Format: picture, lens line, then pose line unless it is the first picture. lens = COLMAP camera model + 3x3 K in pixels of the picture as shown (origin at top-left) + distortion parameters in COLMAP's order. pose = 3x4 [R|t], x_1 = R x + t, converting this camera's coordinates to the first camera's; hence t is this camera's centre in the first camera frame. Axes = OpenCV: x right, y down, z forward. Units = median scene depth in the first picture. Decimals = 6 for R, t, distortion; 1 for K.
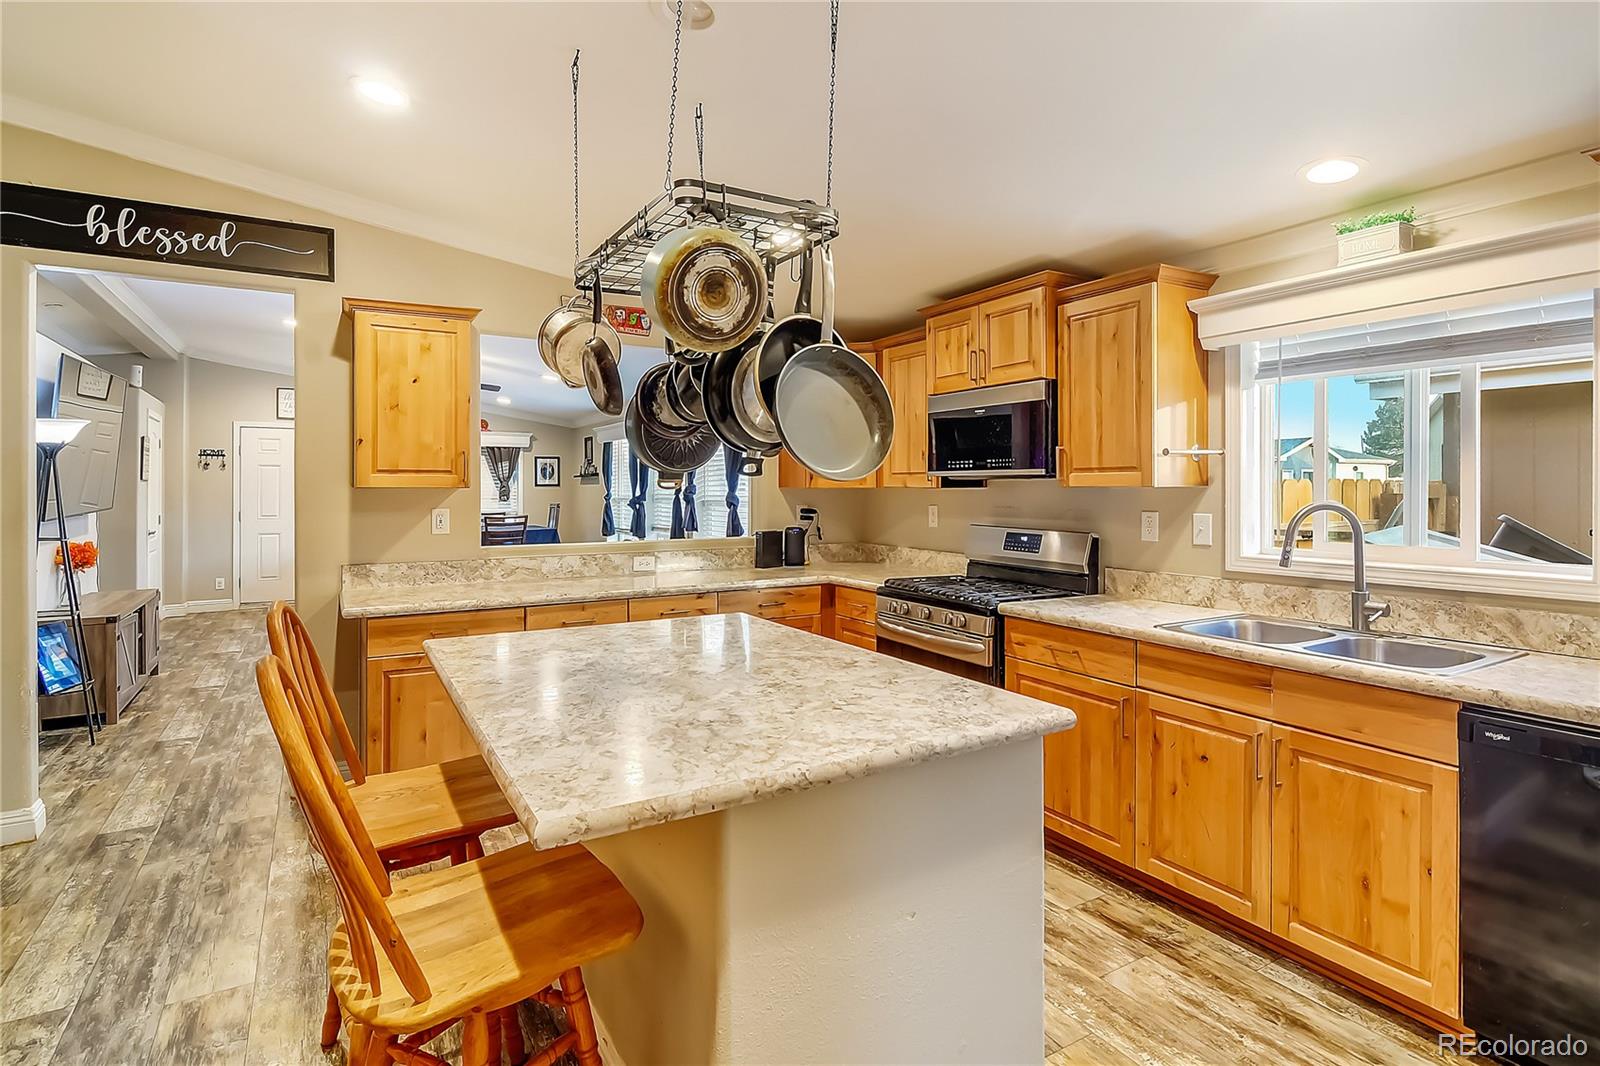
lens RADIAL K [[784.6, 0, 798.4], [0, 784.6, 484.9], [0, 0, 1]] dist [-0.009679, -0.003824]
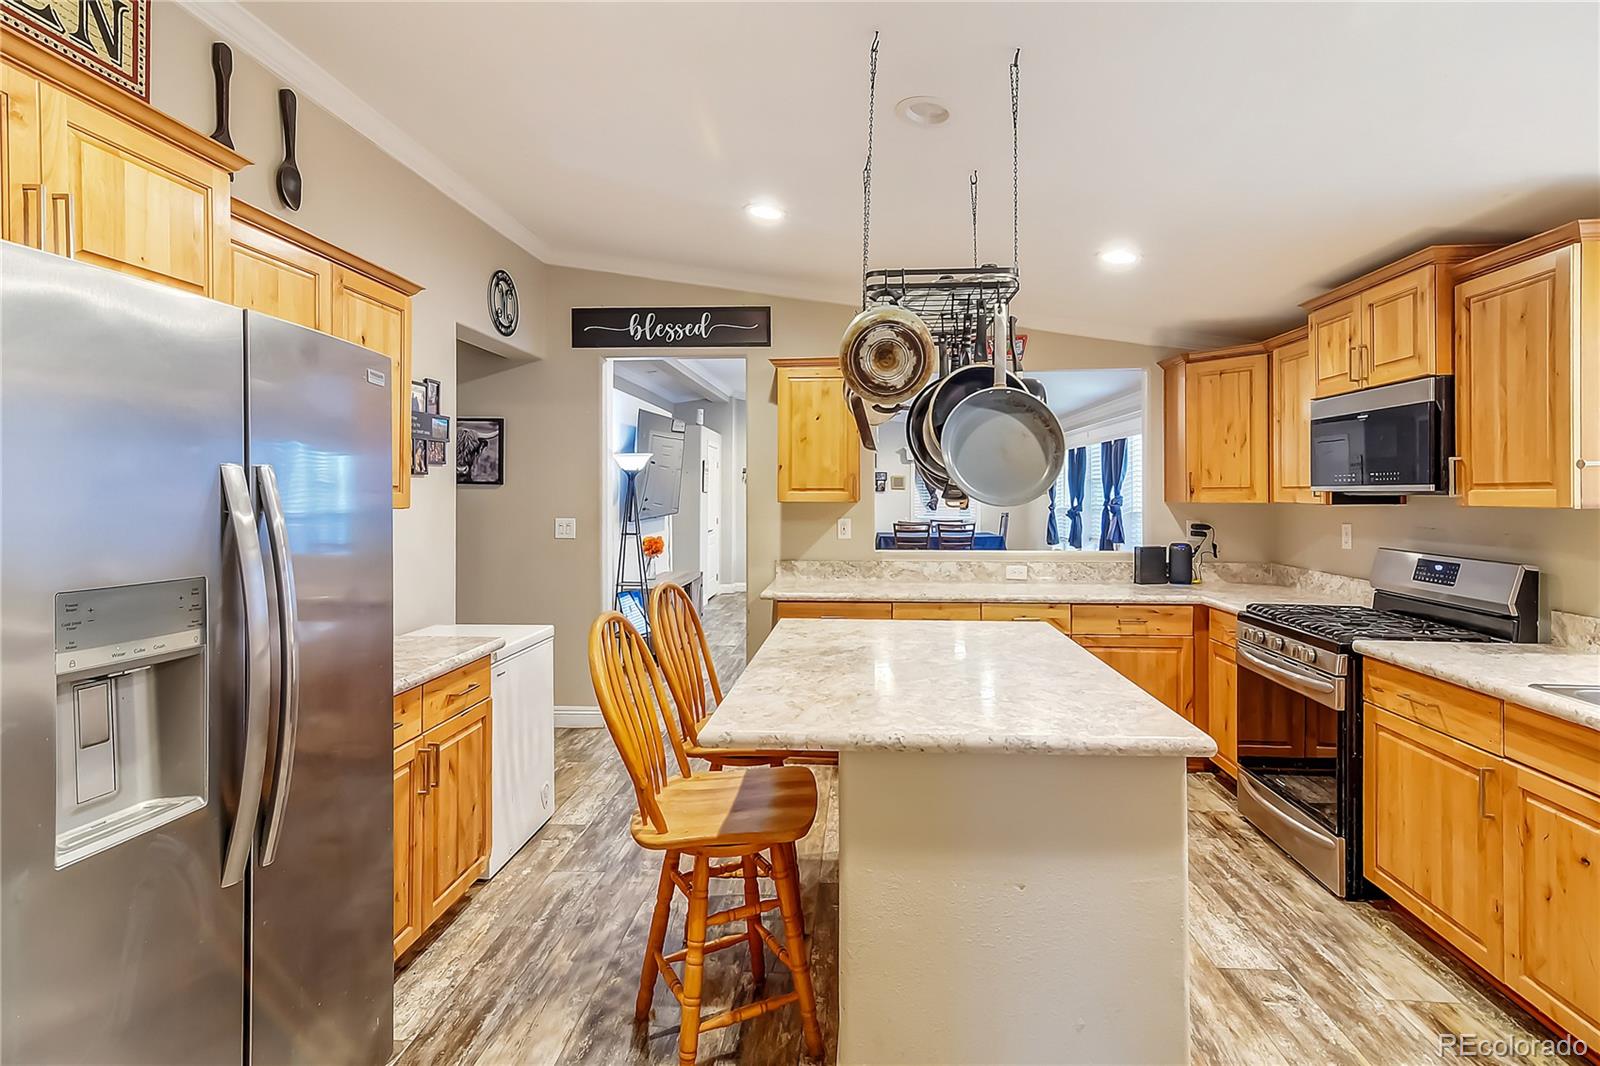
lens RADIAL K [[784.6, 0, 813.5], [0, 784.6, 484.6], [0, 0, 1]] dist [-0.009679, -0.003824]
pose [[0.819771, -0.006554, -0.572654, 0.248455], [0.001521, 0.999956, -0.009268, -0.013704], [0.572690, 0.006727, 0.819744, -0.052361]]
